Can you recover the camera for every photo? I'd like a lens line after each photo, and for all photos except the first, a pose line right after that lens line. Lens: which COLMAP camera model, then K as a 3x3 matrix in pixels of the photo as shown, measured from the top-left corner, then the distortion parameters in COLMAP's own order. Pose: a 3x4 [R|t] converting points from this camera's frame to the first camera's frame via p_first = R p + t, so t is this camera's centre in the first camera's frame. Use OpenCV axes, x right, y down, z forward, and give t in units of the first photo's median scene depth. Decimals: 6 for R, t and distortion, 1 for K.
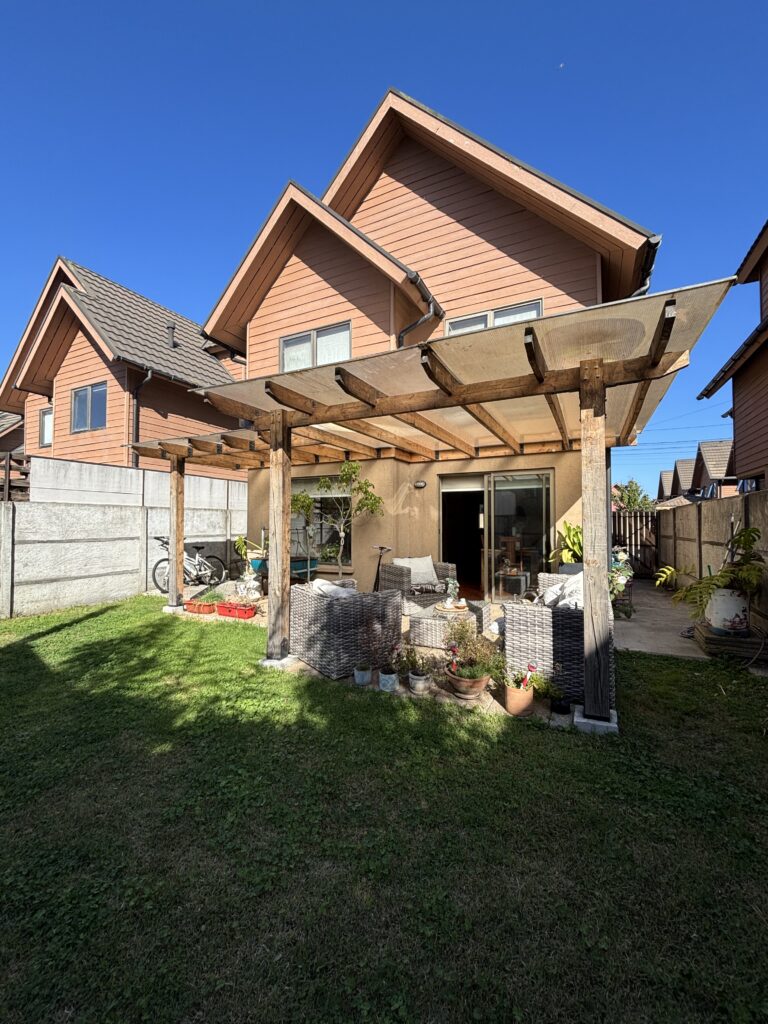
lens RADIAL K [[416.7, 0, 384.1], [0, 416.7, 511.5], [0, 0, 1]] dist [0.018378, -0.000047]
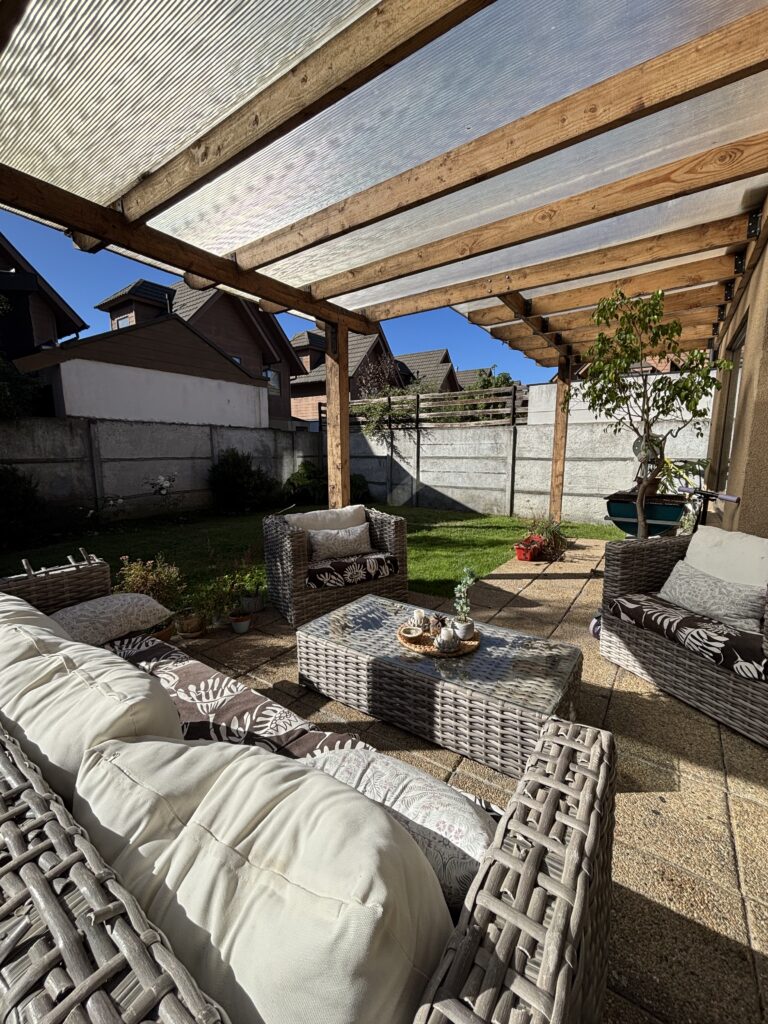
lens RADIAL K [[416.7, 0, 384.7], [0, 416.7, 511.7], [0, 0, 1]] dist [0.018378, -0.000047]
pose [[-0.132234, 0.146216, -0.980375, 0.399680], [0.033835, 0.989150, 0.142961, 0.035991], [0.990641, -0.014267, -0.135746, 0.728816]]
